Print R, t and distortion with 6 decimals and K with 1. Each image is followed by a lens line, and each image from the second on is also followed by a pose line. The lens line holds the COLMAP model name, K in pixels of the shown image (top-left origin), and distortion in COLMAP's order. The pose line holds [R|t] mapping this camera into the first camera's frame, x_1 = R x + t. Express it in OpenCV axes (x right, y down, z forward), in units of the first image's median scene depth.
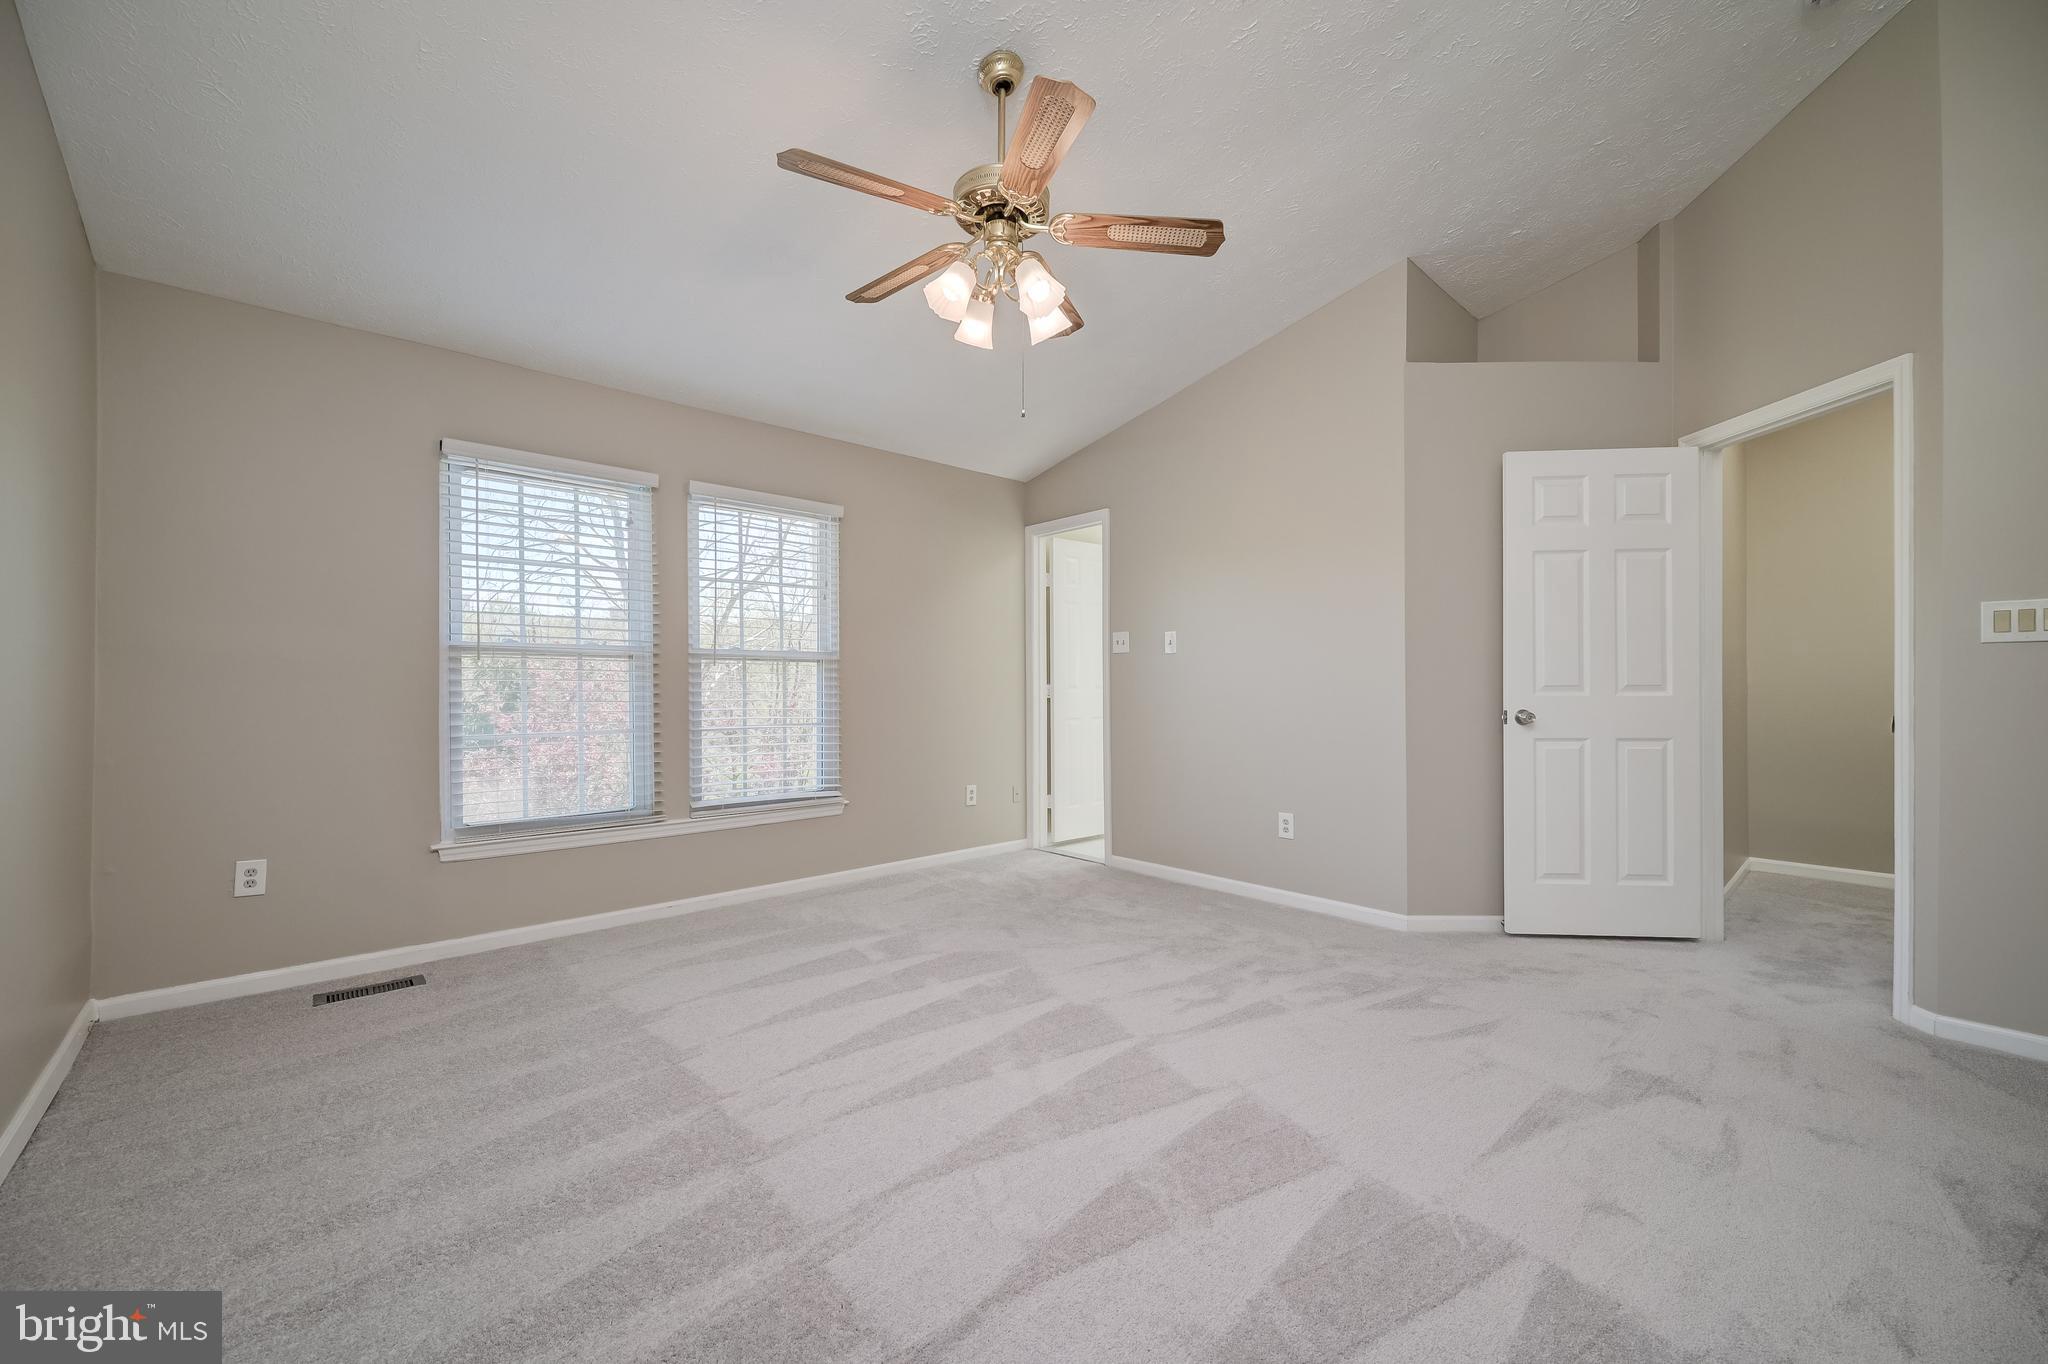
lens RADIAL K [[804.9, 0, 1022.9], [0, 804.9, 690.7], [0, 0, 1]] dist [-0.002103, -0.000164]
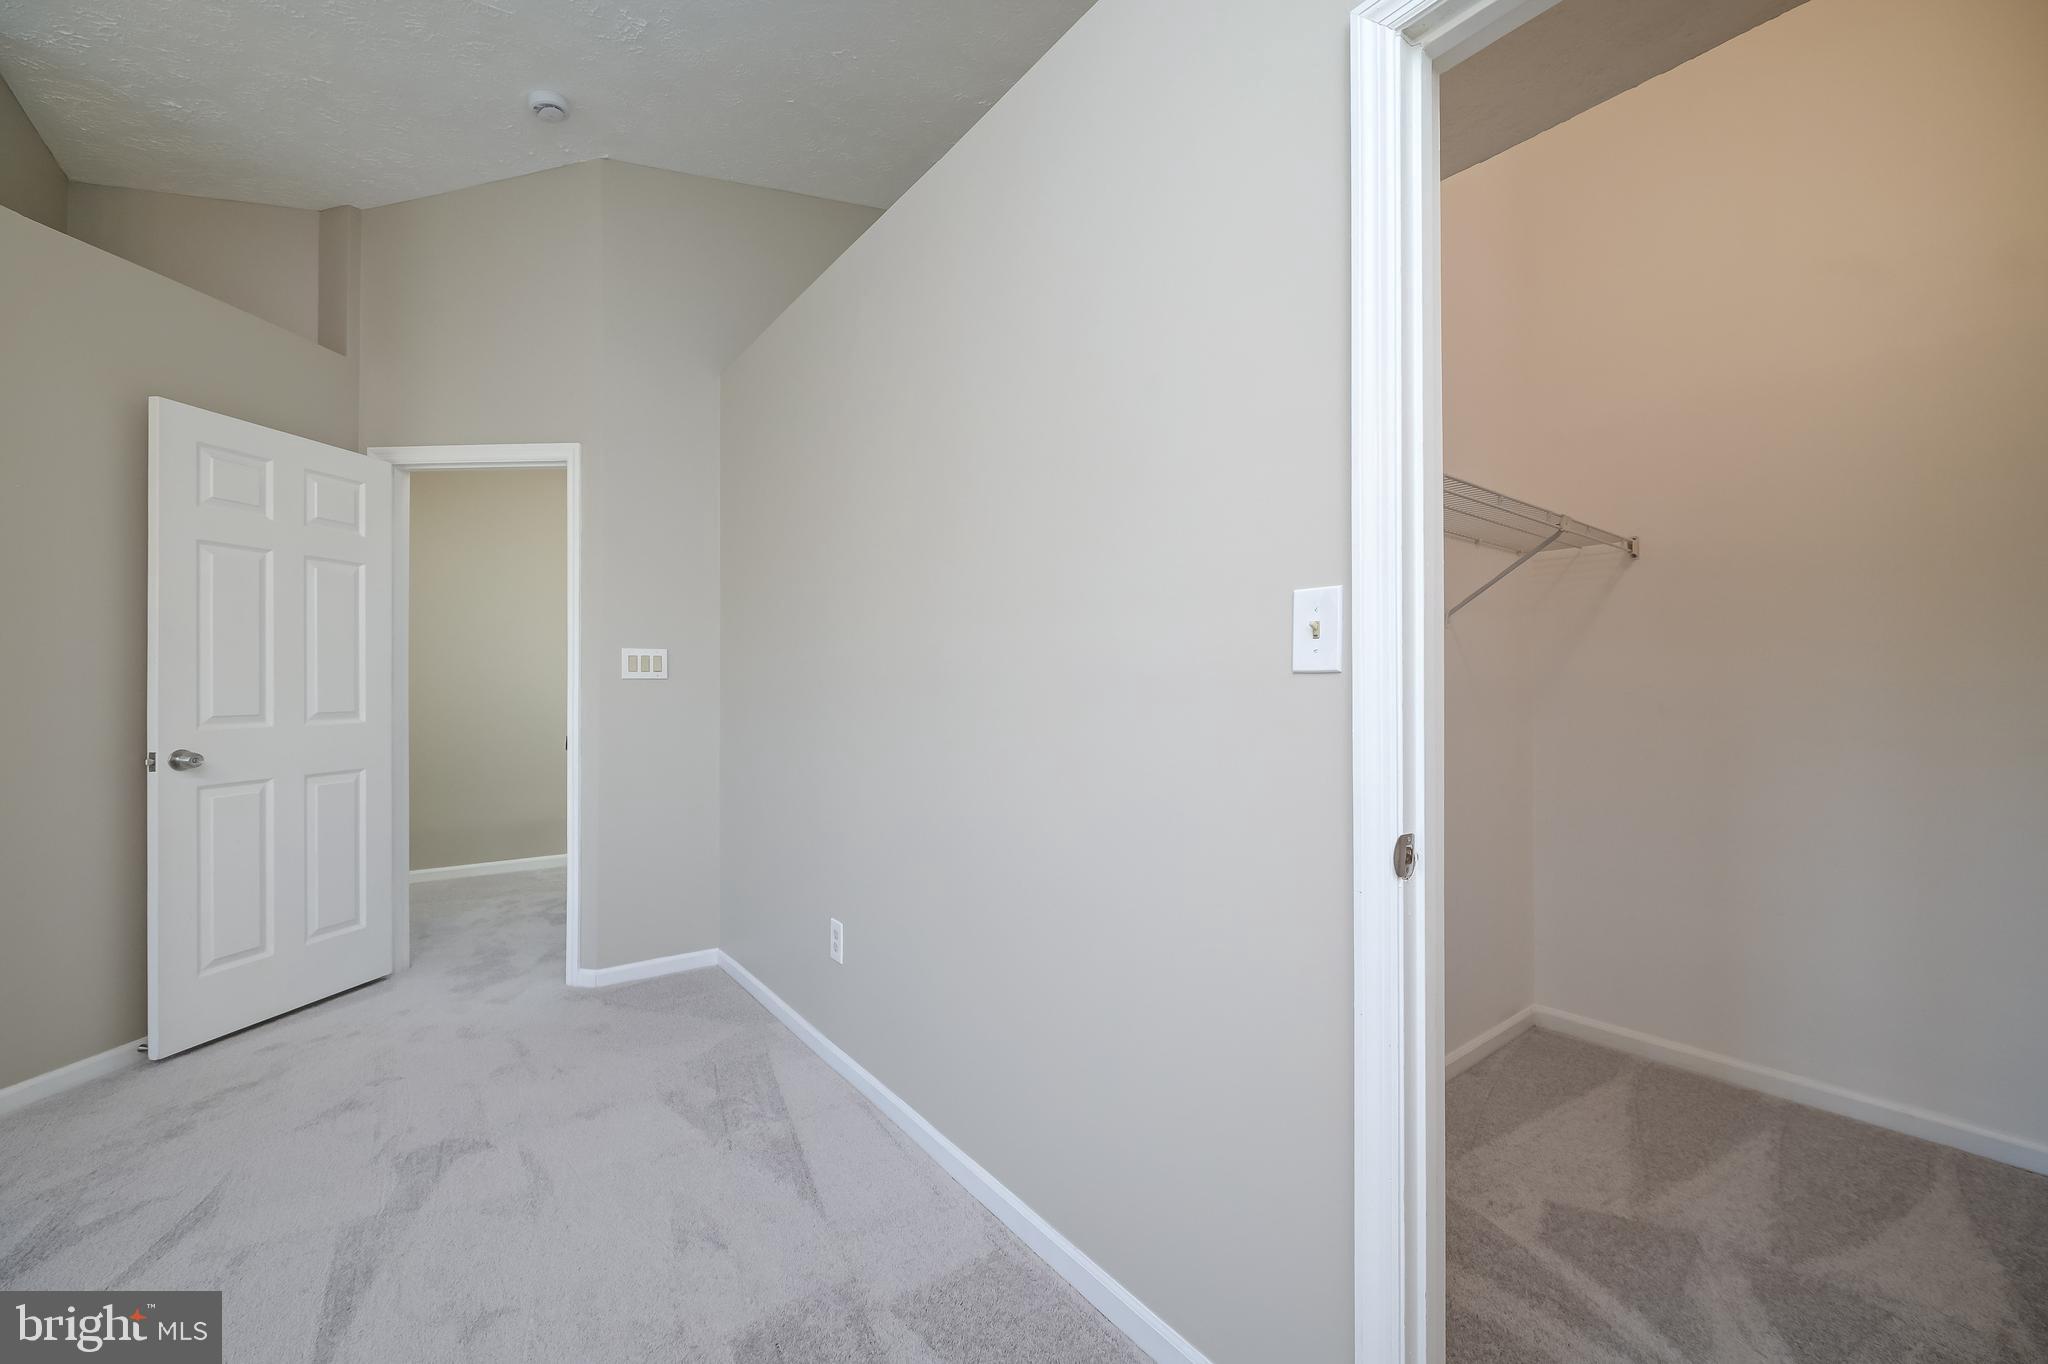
lens RADIAL K [[804.9, 0, 1024.9], [0, 804.9, 682.0], [0, 0, 1]] dist [-0.002103, -0.000164]
pose [[0.070222, 0.005447, 0.997517, -0.074336], [0.004200, 0.999975, -0.005756, -0.036527], [-0.997523, 0.004594, 0.070197, 0.196448]]
